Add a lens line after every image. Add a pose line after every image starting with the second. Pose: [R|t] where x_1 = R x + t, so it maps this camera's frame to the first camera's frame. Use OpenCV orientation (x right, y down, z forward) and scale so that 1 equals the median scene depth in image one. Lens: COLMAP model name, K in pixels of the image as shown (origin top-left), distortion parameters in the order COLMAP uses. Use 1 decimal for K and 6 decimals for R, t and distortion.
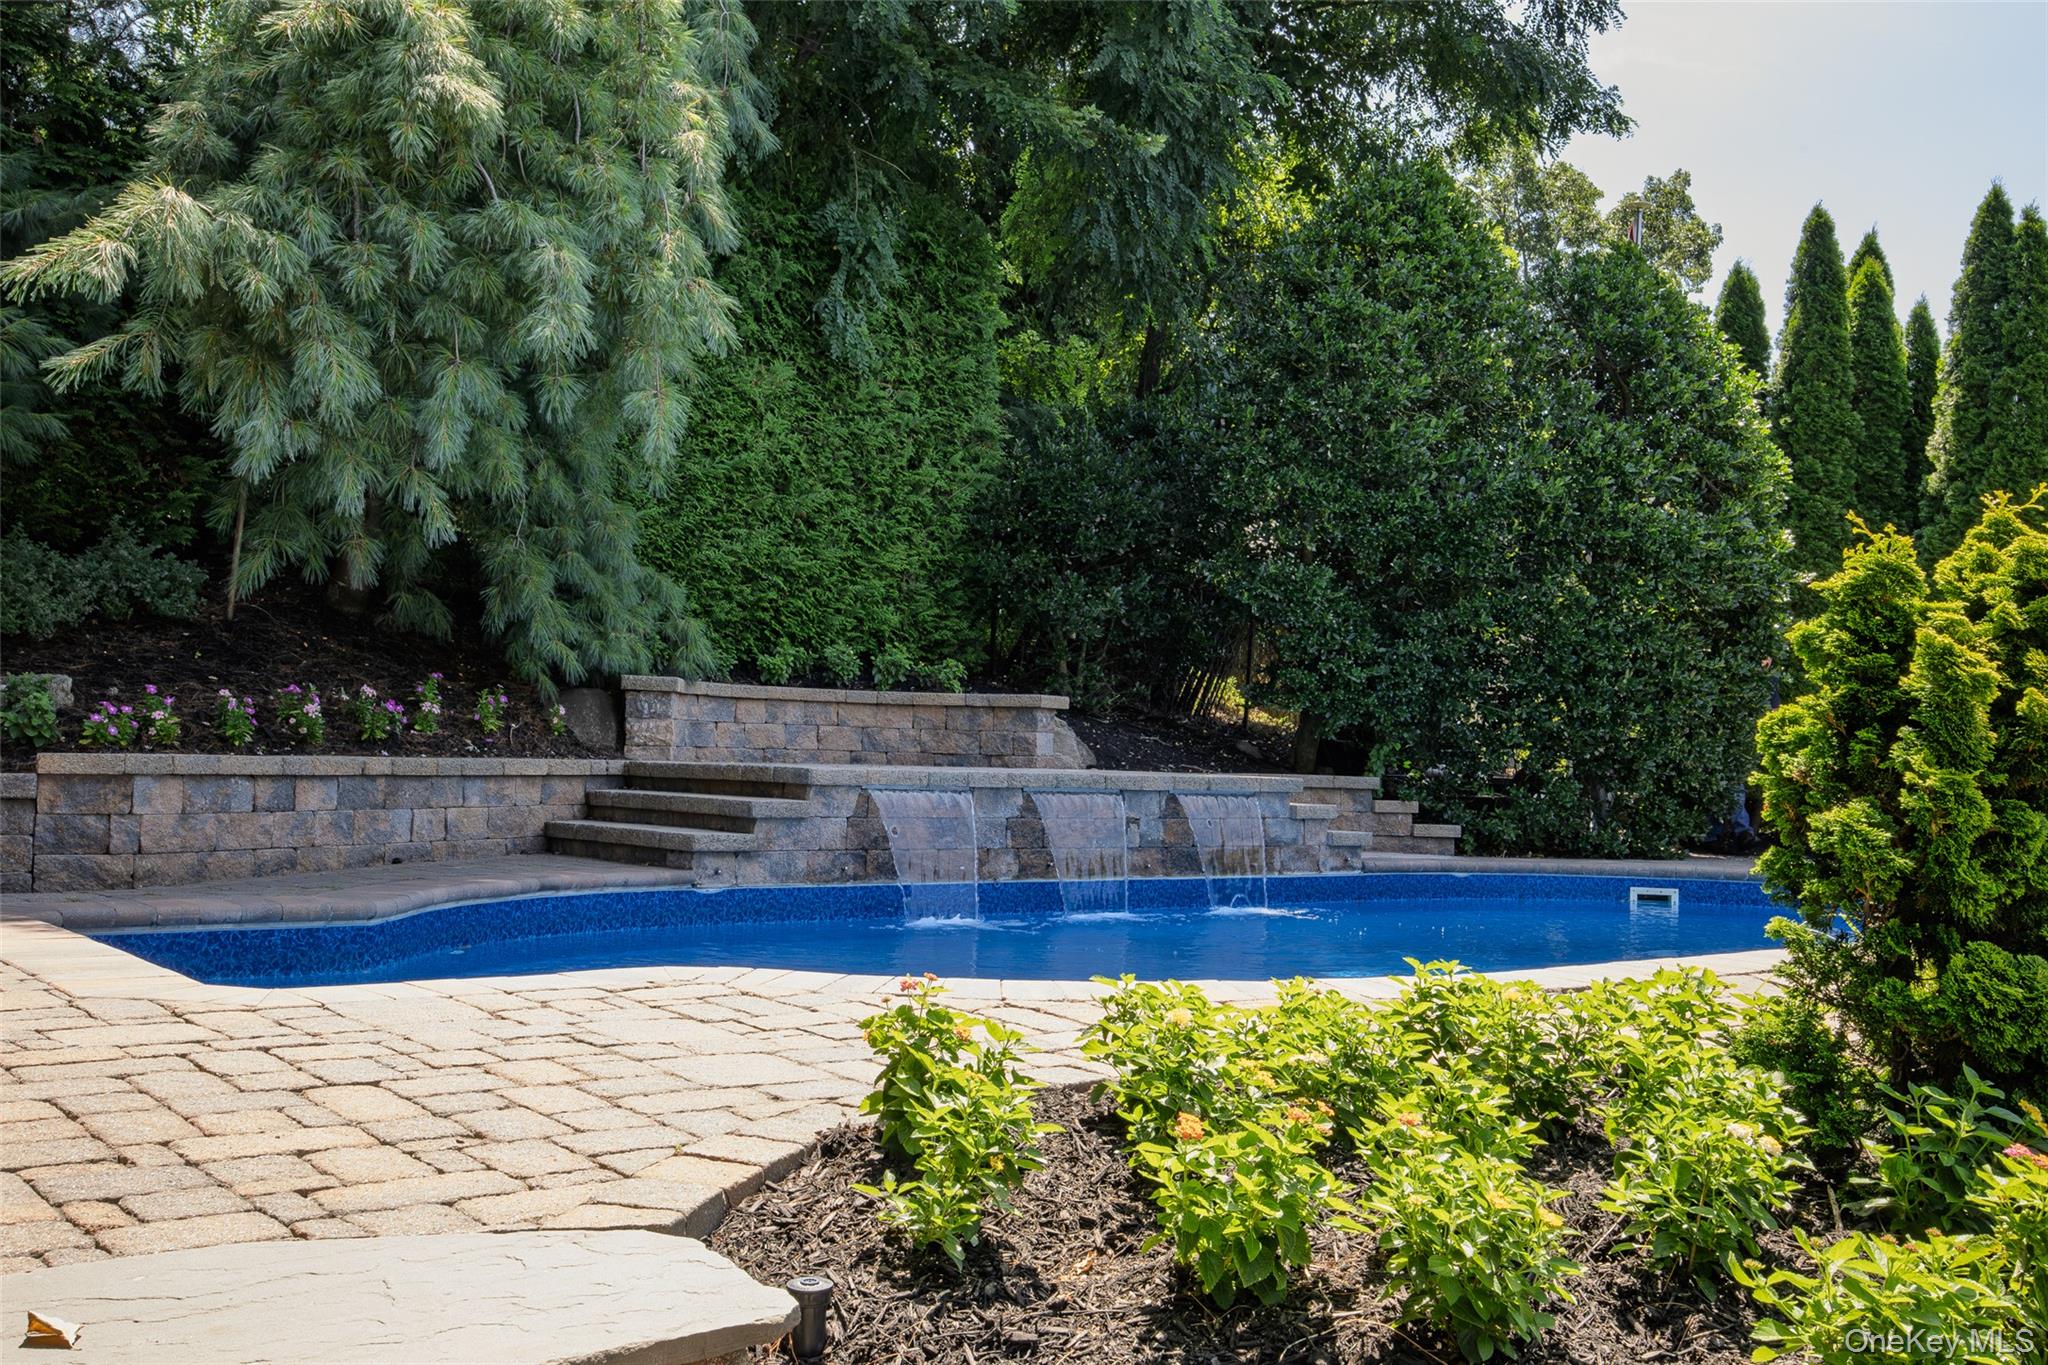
lens RADIAL K [[2001.3, 0, 975.2], [0, 2001.3, 680.0], [0, 0, 1]] dist [0.008515, 0.000000]
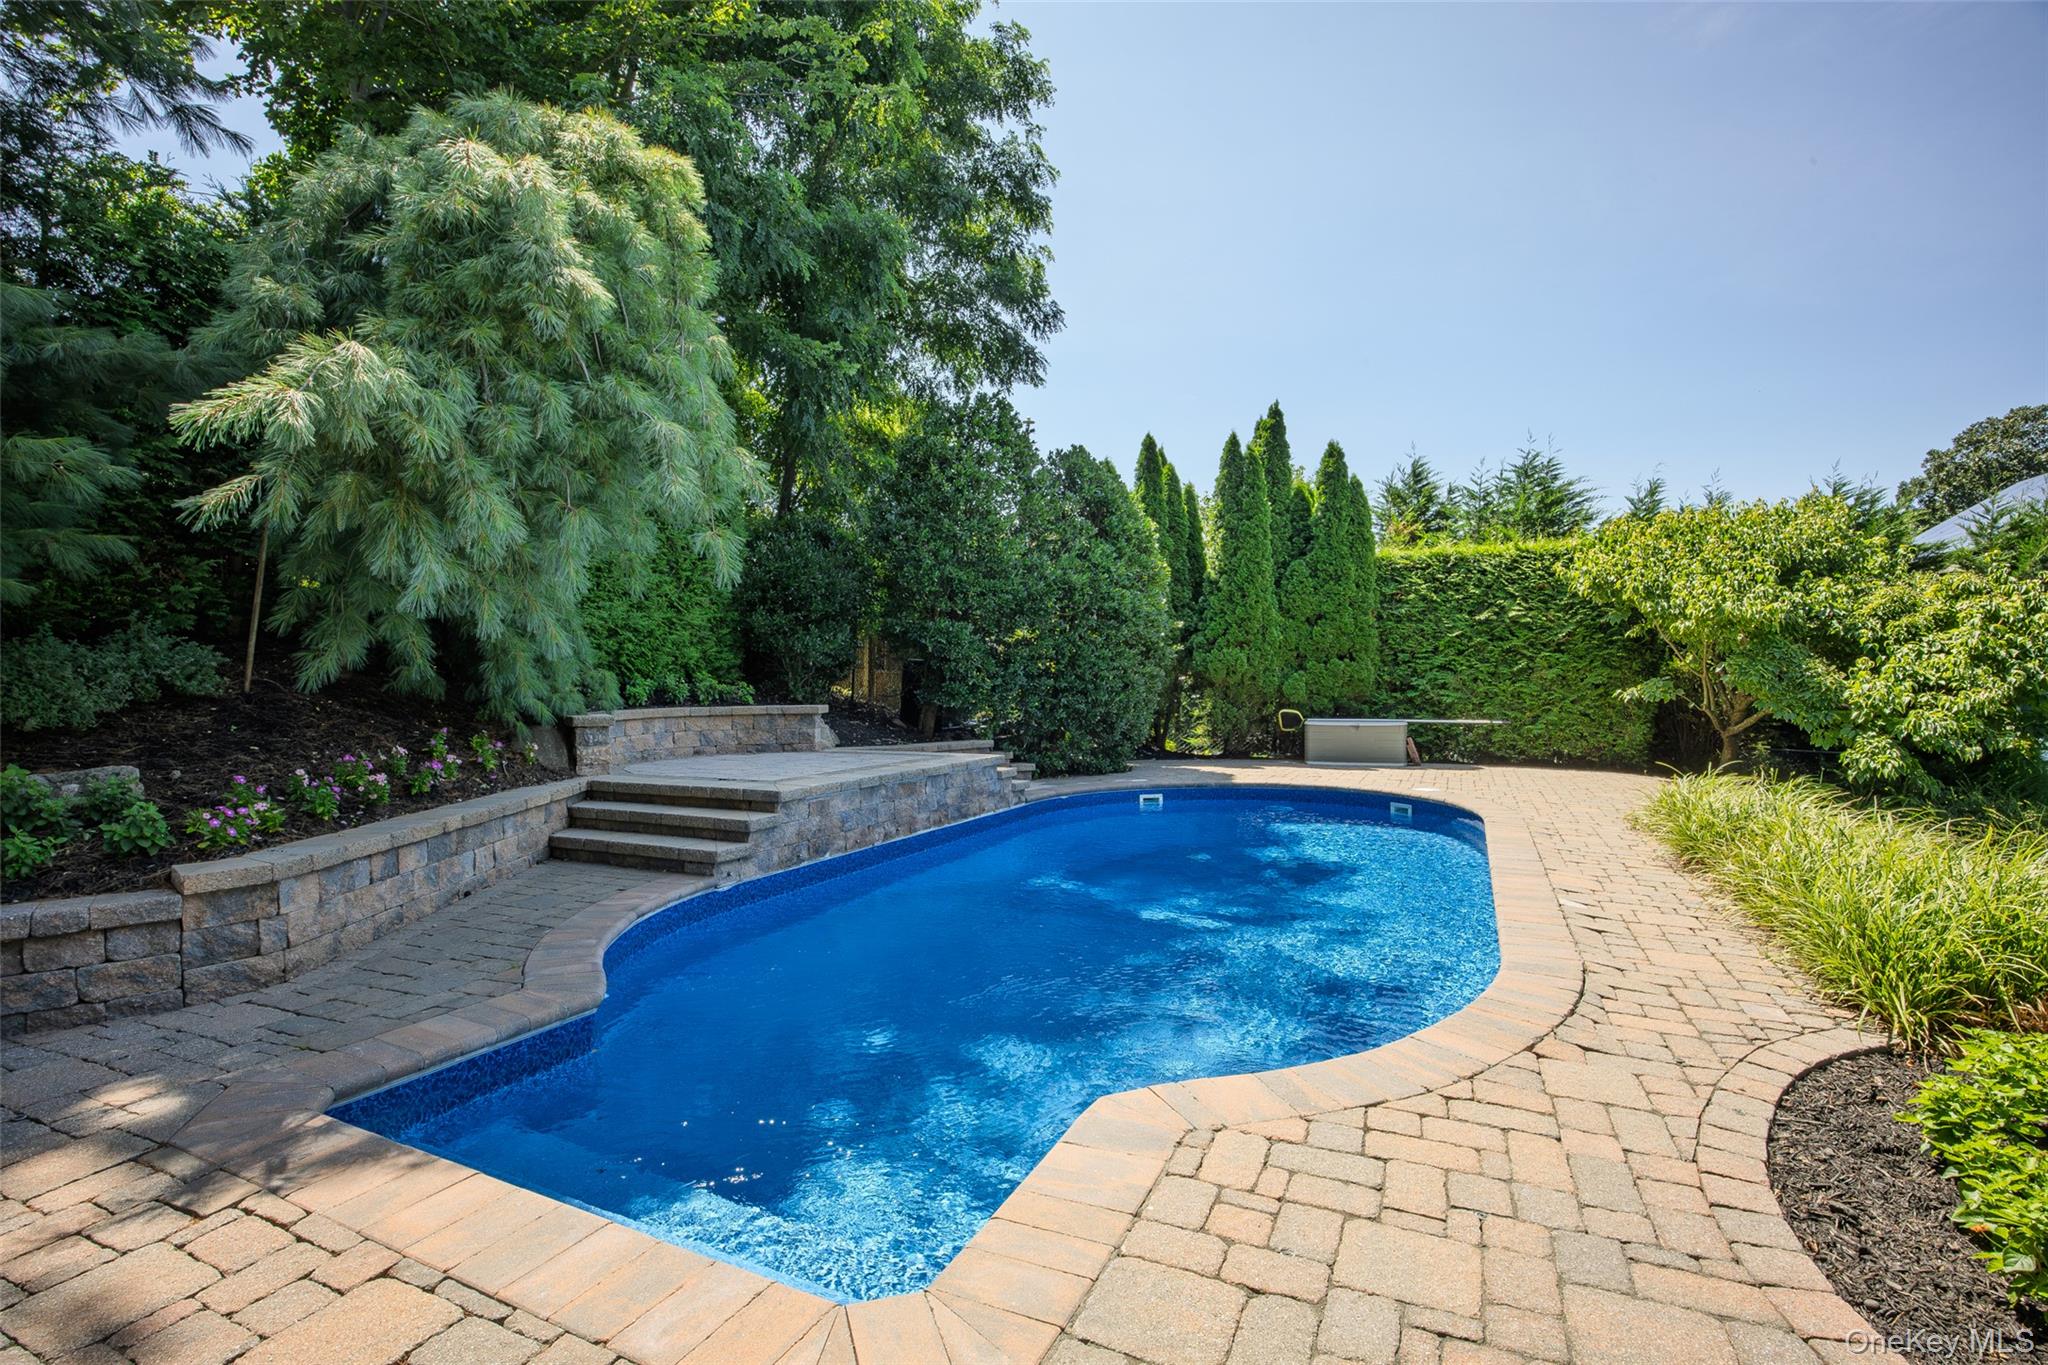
lens RADIAL K [[983.8, 0, 1023.1], [0, 983.8, 677.3], [0, 0, 1]] dist [-0.047562, 0.010504]
pose [[0.891652, -0.035301, 0.451344, -0.240720], [0.016803, 0.998849, 0.044928, -0.066134], [-0.452410, -0.032476, 0.891218, 0.294135]]
